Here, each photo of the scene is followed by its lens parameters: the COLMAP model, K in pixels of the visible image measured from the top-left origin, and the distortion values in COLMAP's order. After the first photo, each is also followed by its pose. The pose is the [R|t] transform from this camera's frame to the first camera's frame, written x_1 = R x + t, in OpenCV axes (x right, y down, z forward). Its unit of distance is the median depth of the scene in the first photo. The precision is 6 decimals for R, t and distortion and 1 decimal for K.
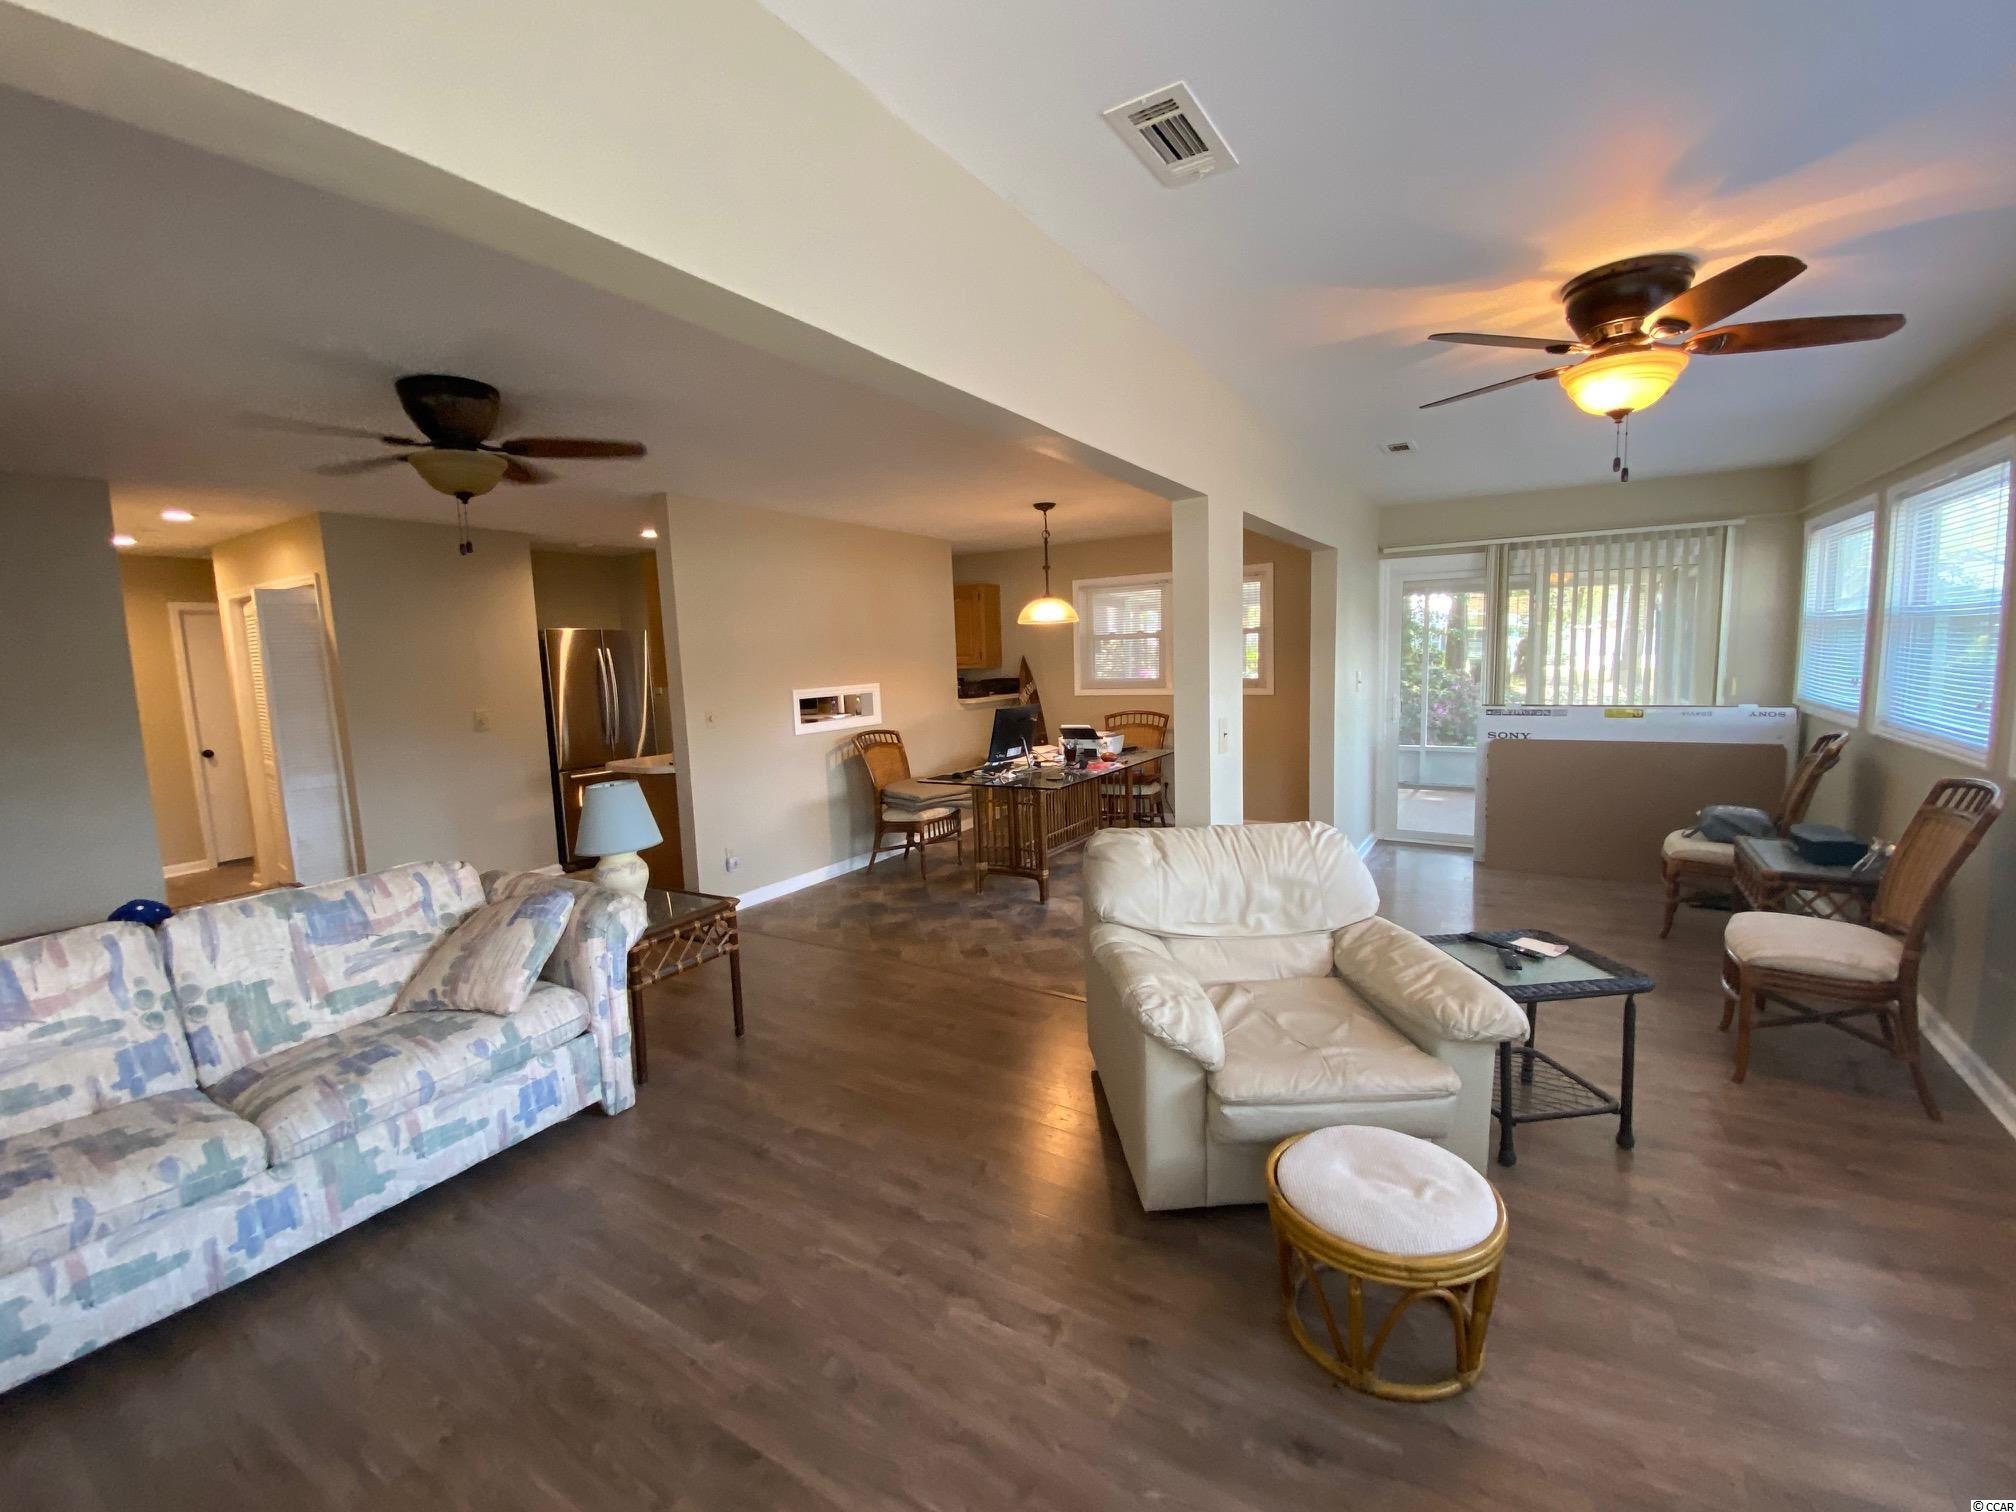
lens RADIAL K [[847.9, 0, 1004.5], [0, 847.9, 751.7], [0, 0, 1]] dist [0.044755, -0.021593]
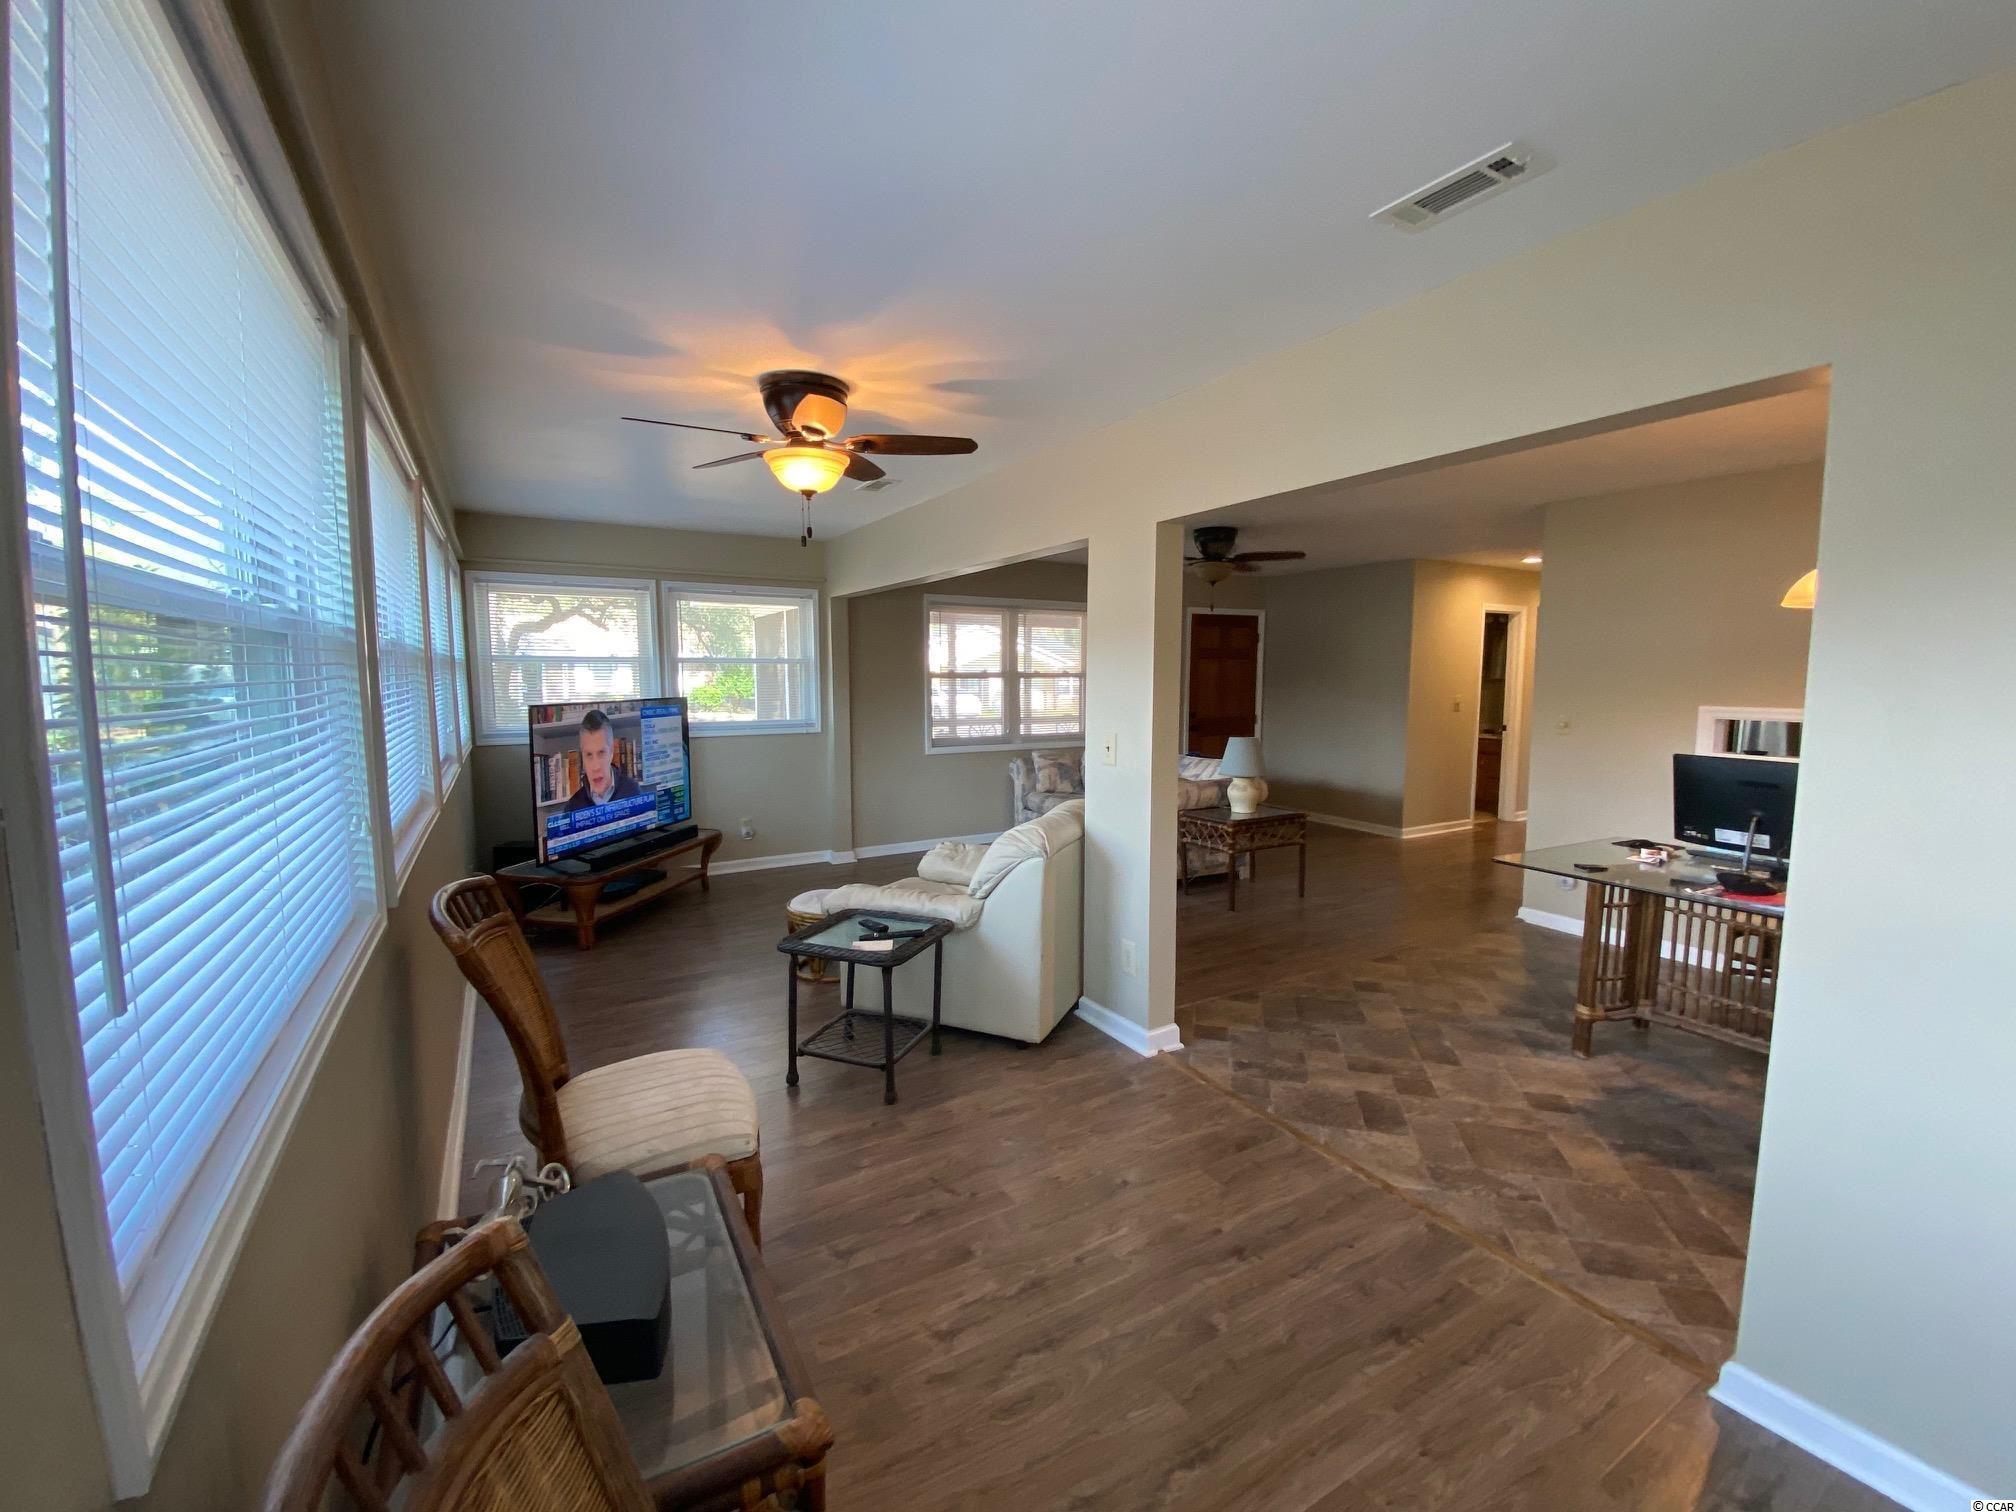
lens RADIAL K [[847.9, 0, 1004.5], [0, 847.9, 751.7], [0, 0, 1]] dist [0.044755, -0.021593]
pose [[-0.450616, 0.118826, -0.884774, 0.808116], [-0.095529, 0.978993, 0.180133, -0.126415], [0.887592, 0.165693, -0.429799, 0.860189]]
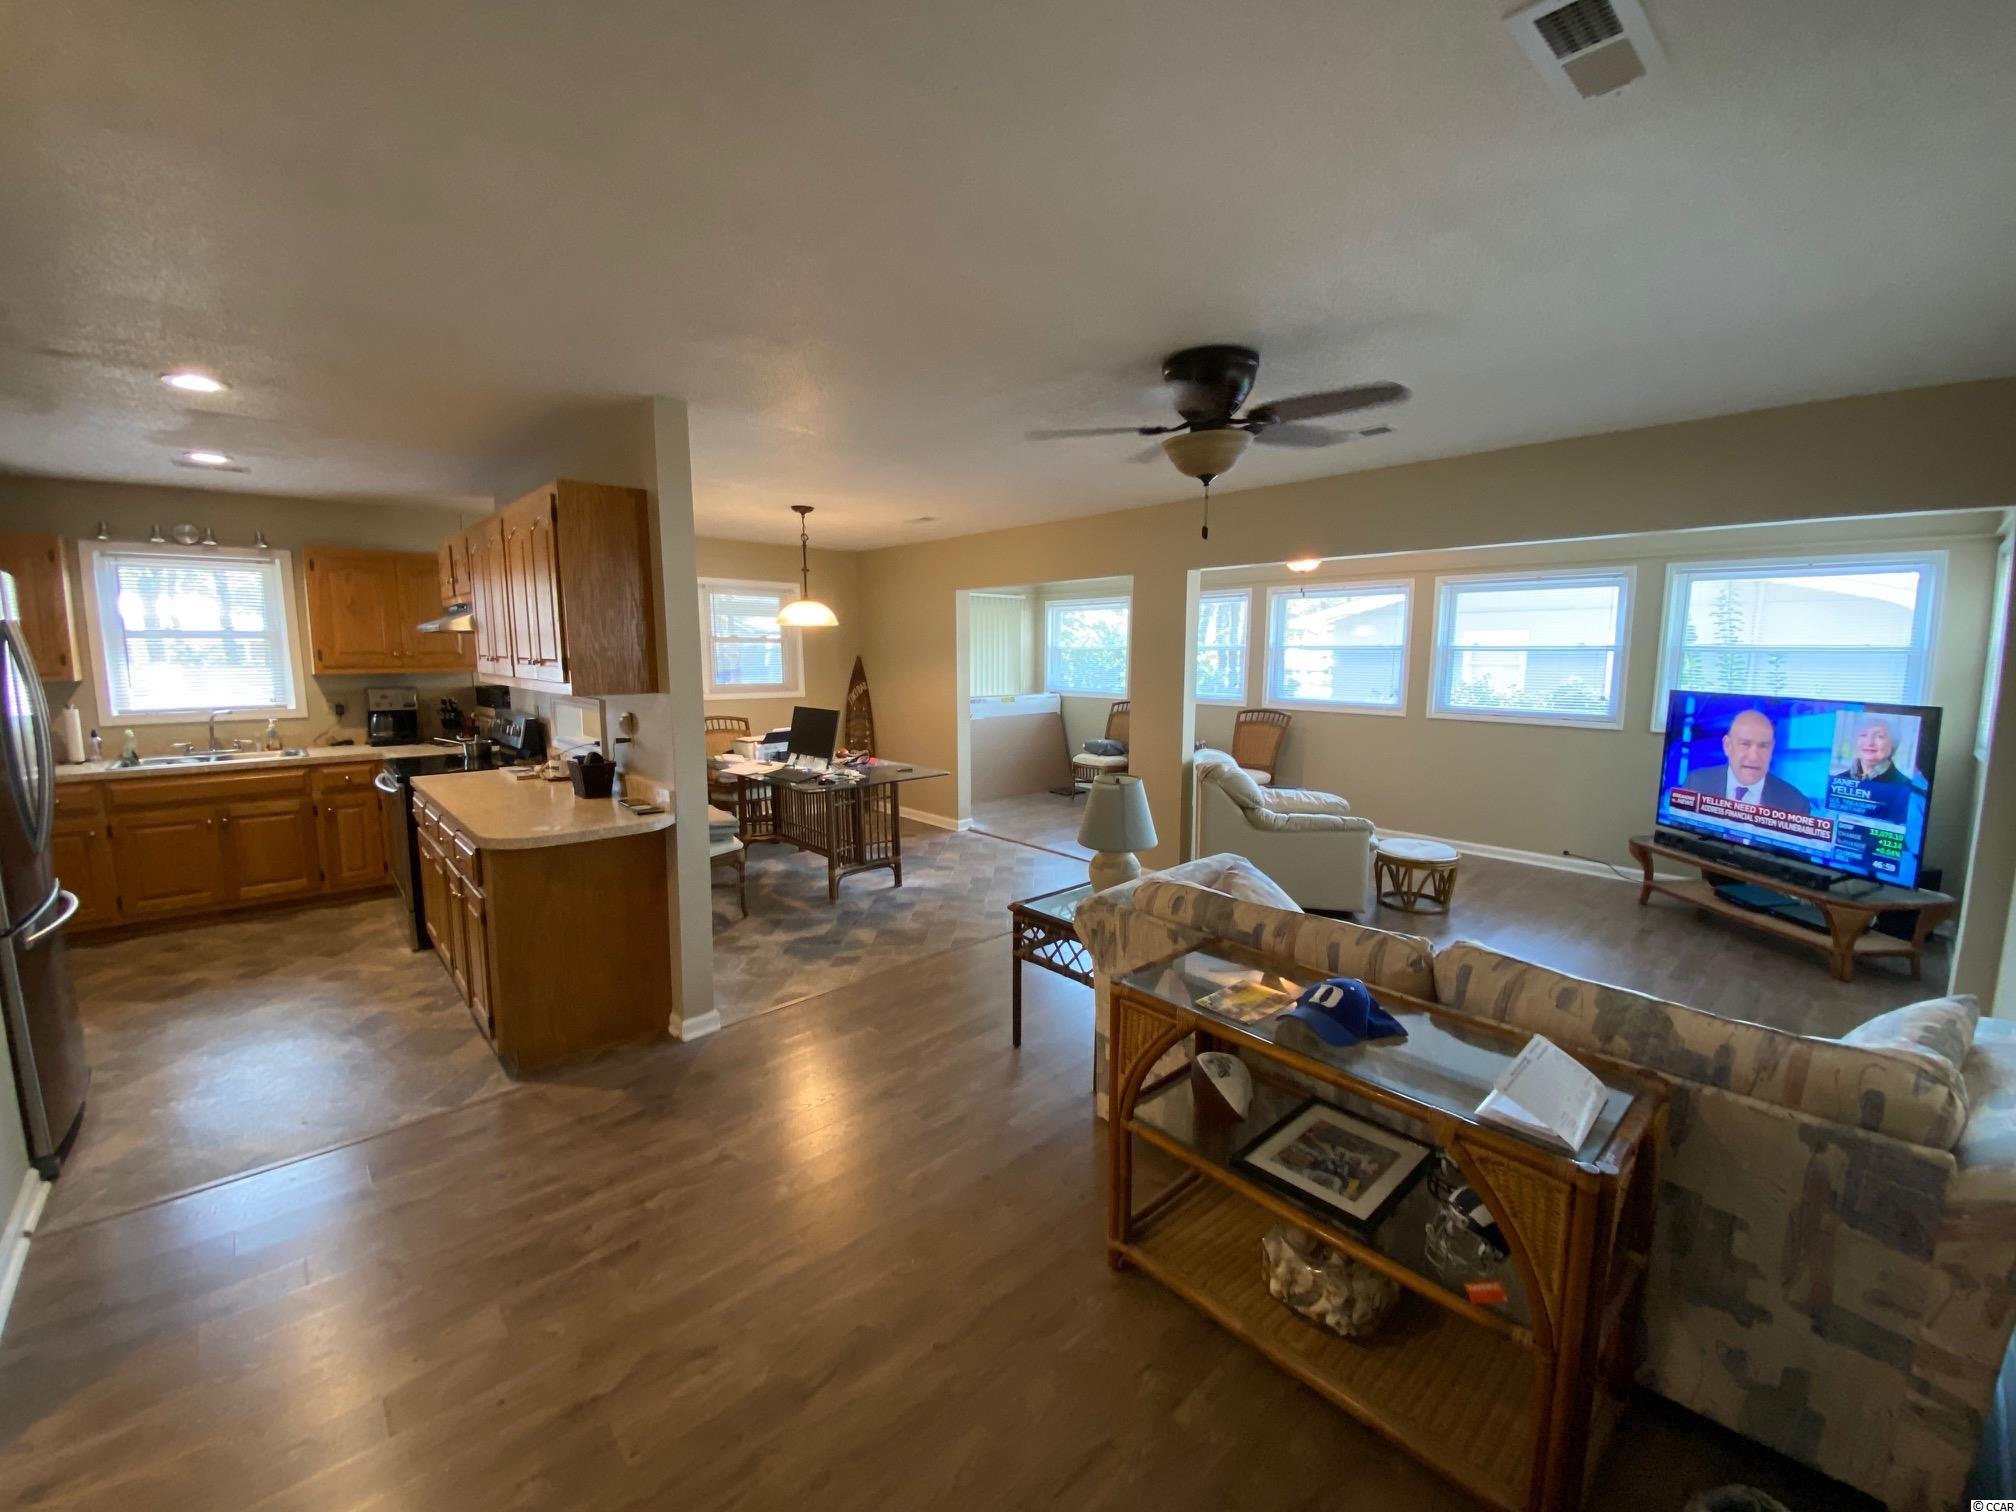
lens RADIAL K [[821.7, 0, 1000.6], [0, 821.7, 748.2], [0, 0, 1]] dist [0.022243, -0.022730]
pose [[0.267413, -0.082799, 0.960018, -0.919285], [0.103602, 0.992997, 0.056785, -0.042653], [-0.957996, 0.084274, 0.274119, 0.573565]]
